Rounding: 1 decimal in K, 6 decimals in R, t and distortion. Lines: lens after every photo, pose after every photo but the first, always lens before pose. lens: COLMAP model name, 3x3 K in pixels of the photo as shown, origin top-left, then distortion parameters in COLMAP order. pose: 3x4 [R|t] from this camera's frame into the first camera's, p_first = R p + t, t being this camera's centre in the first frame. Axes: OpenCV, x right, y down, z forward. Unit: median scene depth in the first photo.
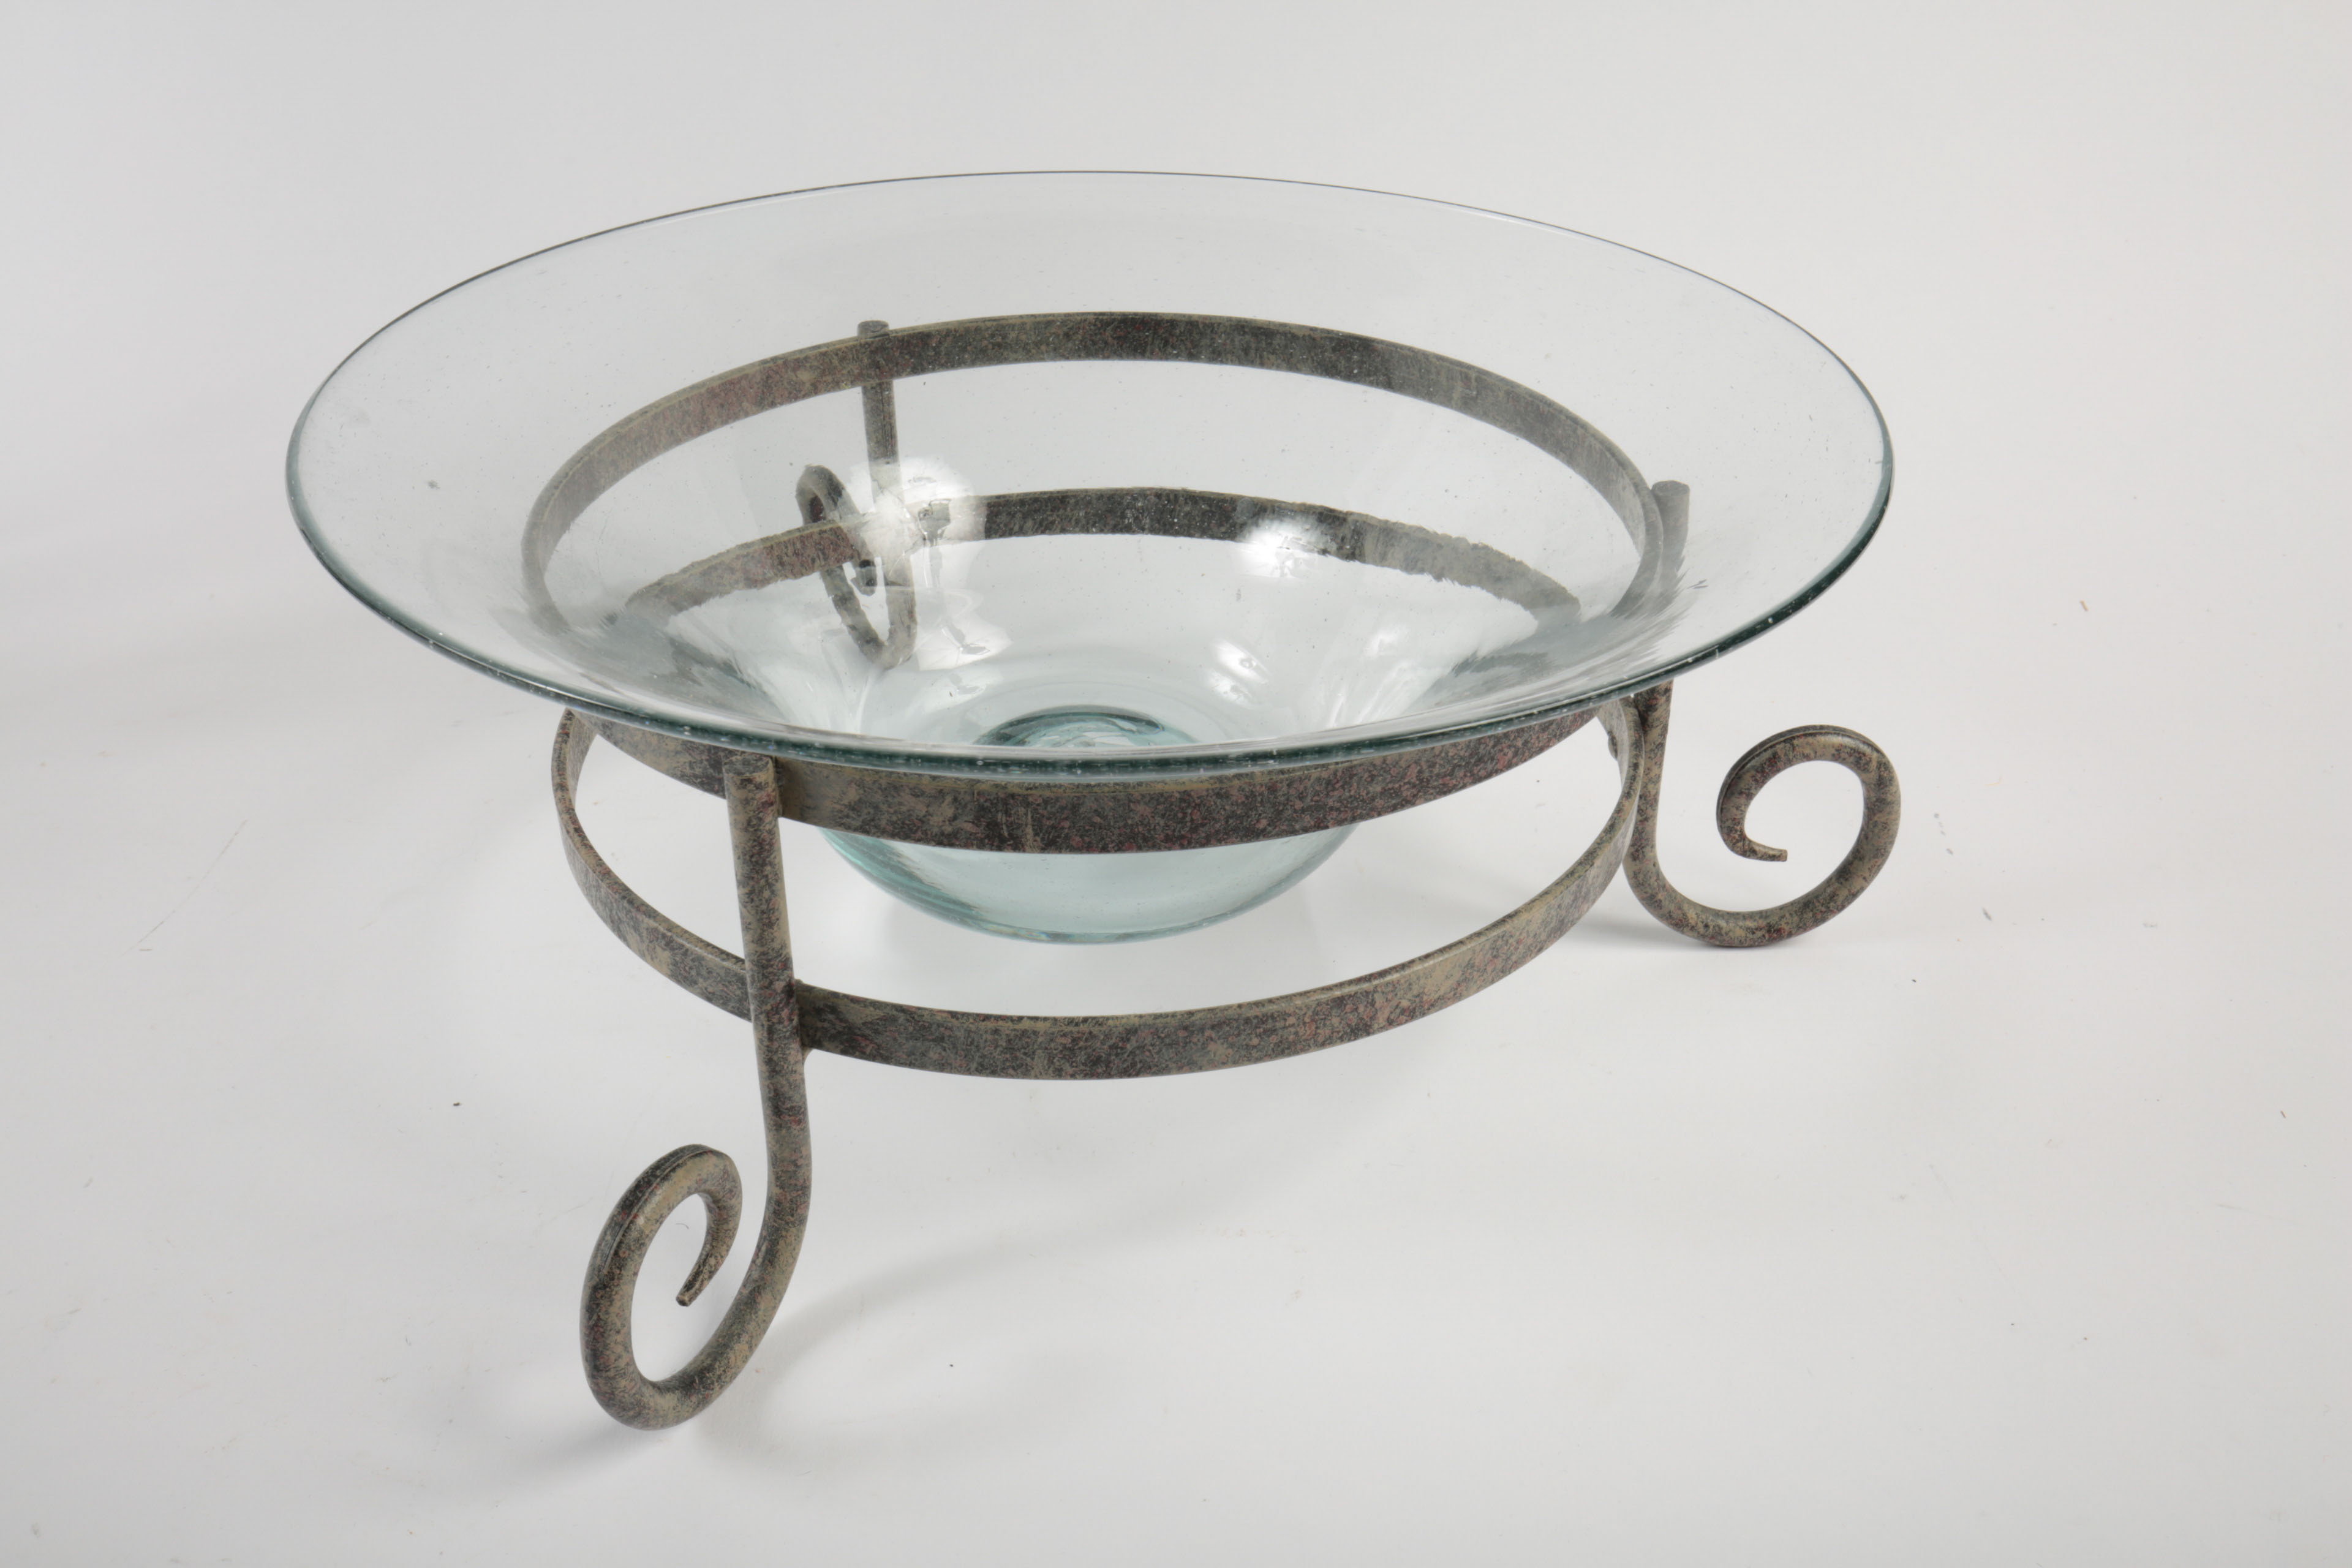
lens RADIAL K [[2173.4, 0, 1162.7], [0, 2173.4, 781.5], [0, 0, 1]] dist [0.029384, 0.000000]
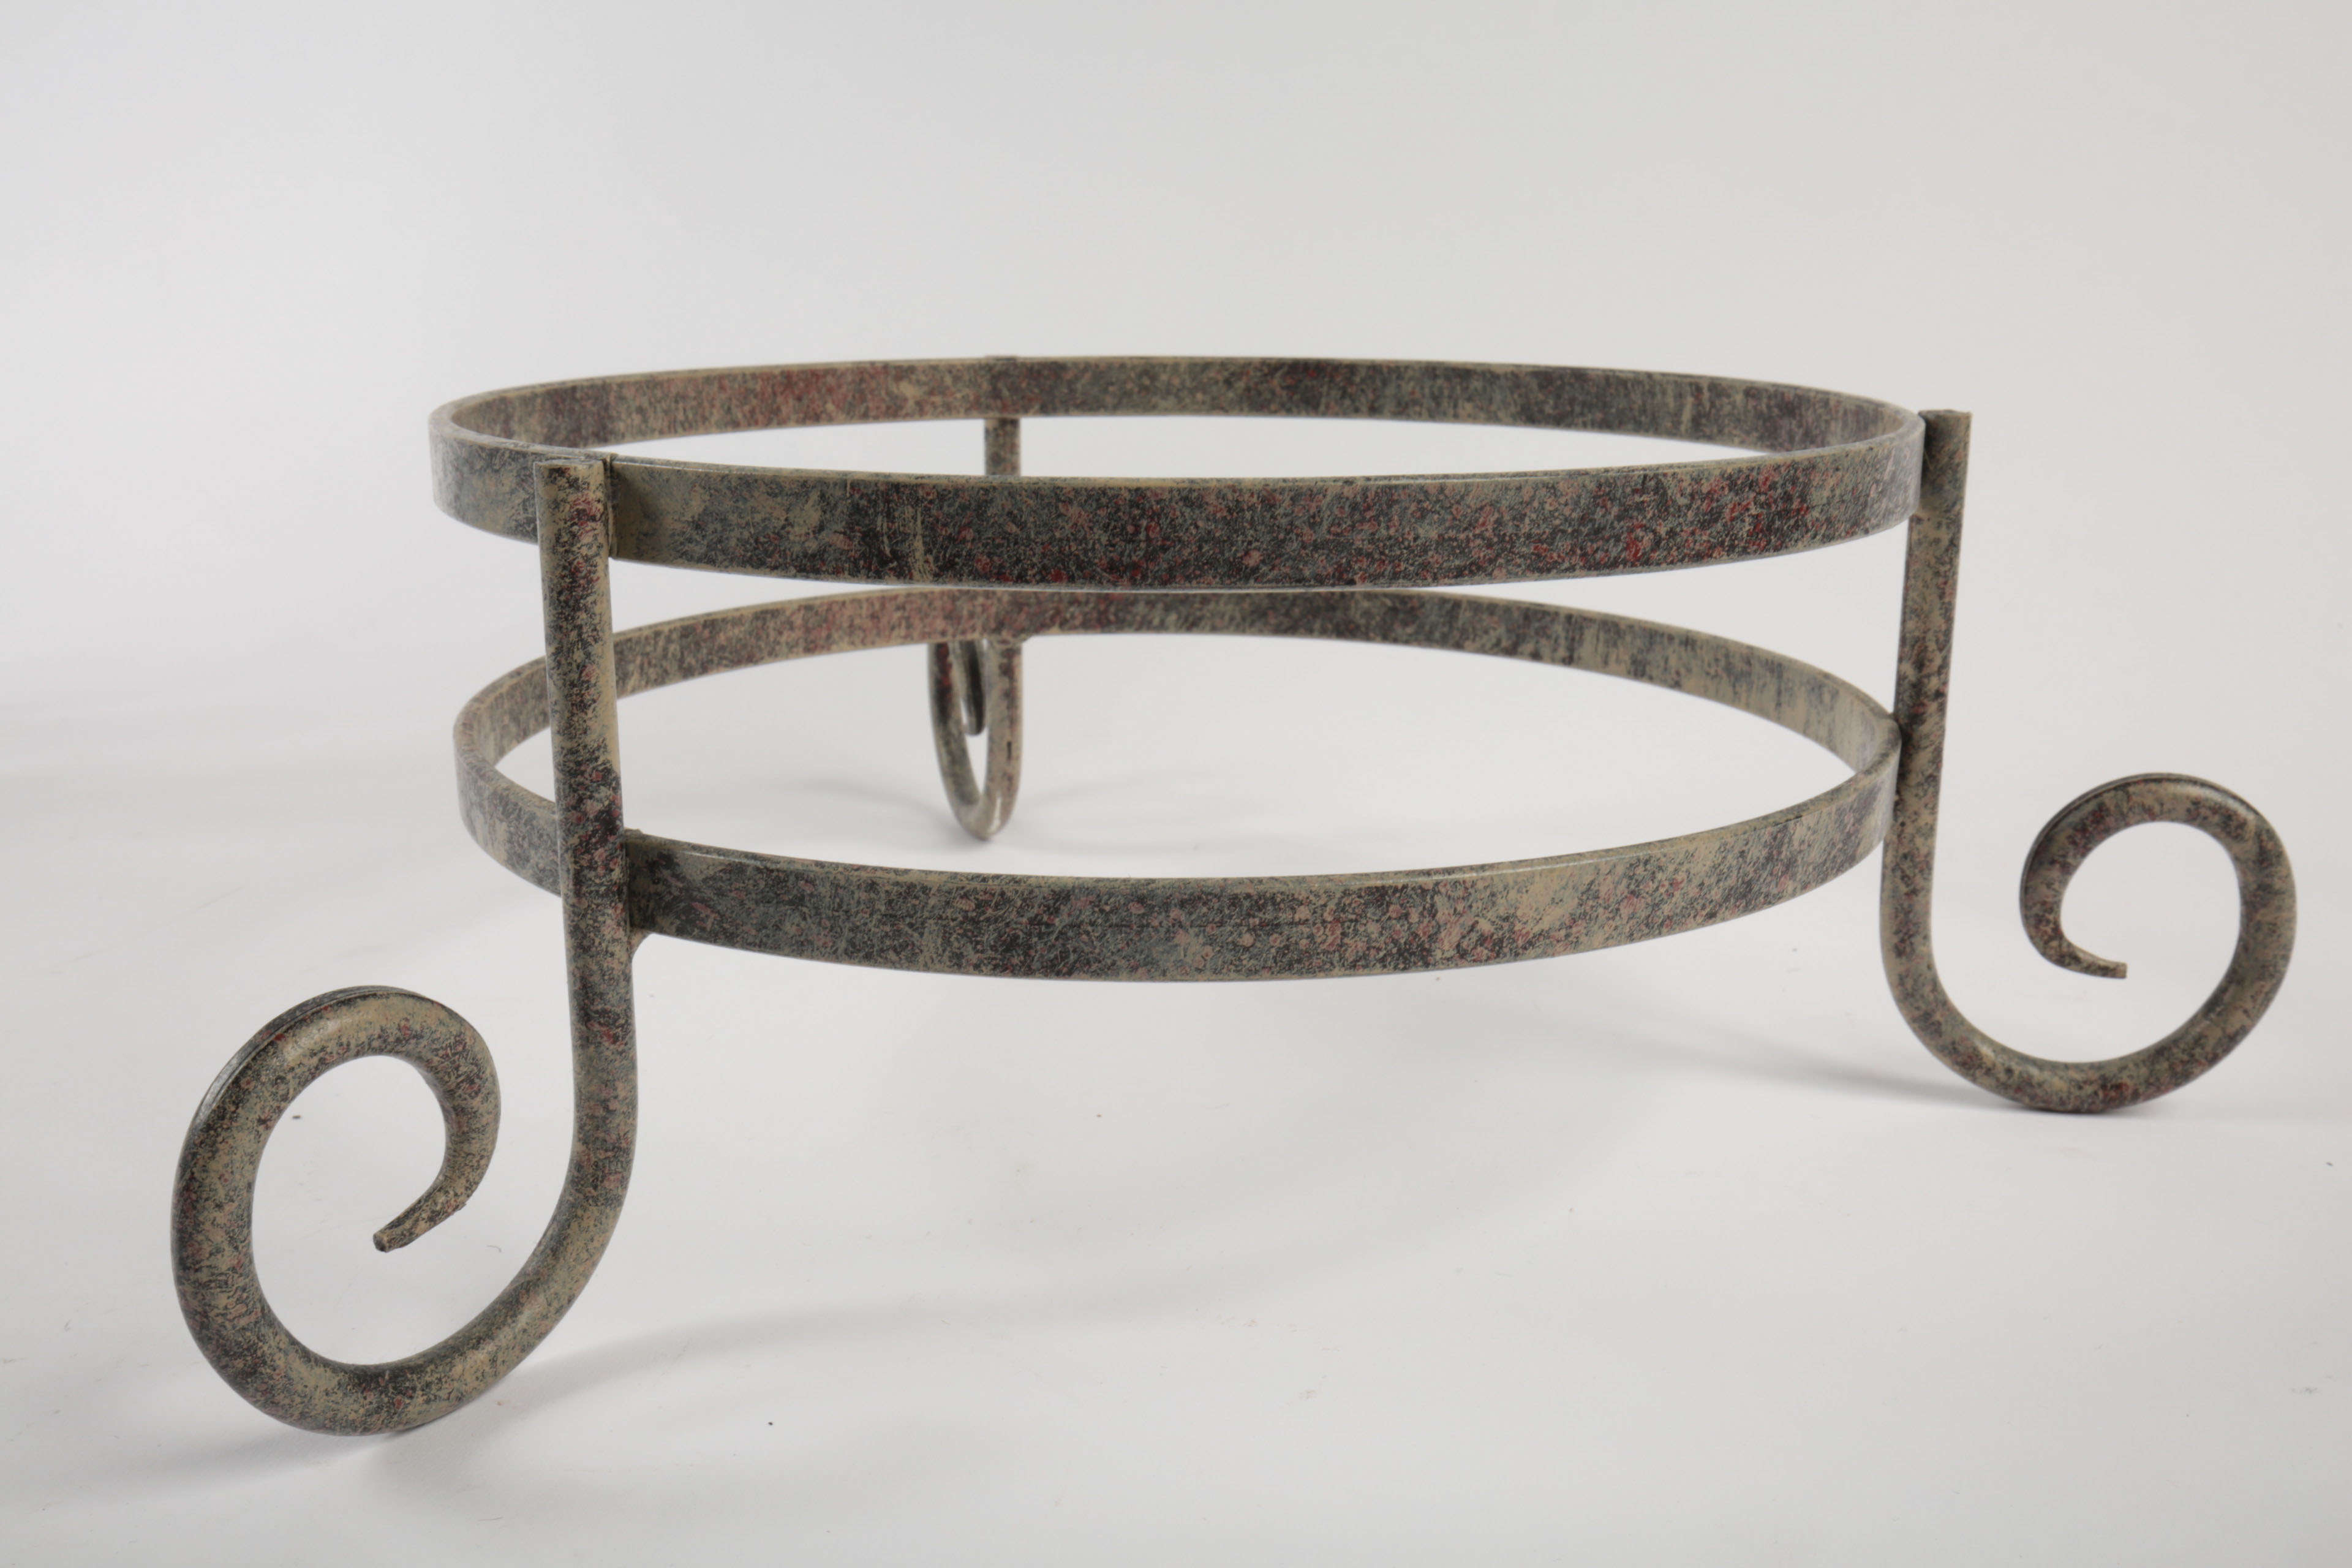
lens RADIAL K [[2173.4, 0, 1179.2], [0, 2173.4, 799.5], [0, 0, 1]] dist [0.029384, 0.000000]
pose [[0.982886, 0.052254, -0.176648, 0.135473], [-0.099235, 0.958086, -0.268743, 0.255294], [0.155201, 0.281673, 0.946875, 0.337241]]
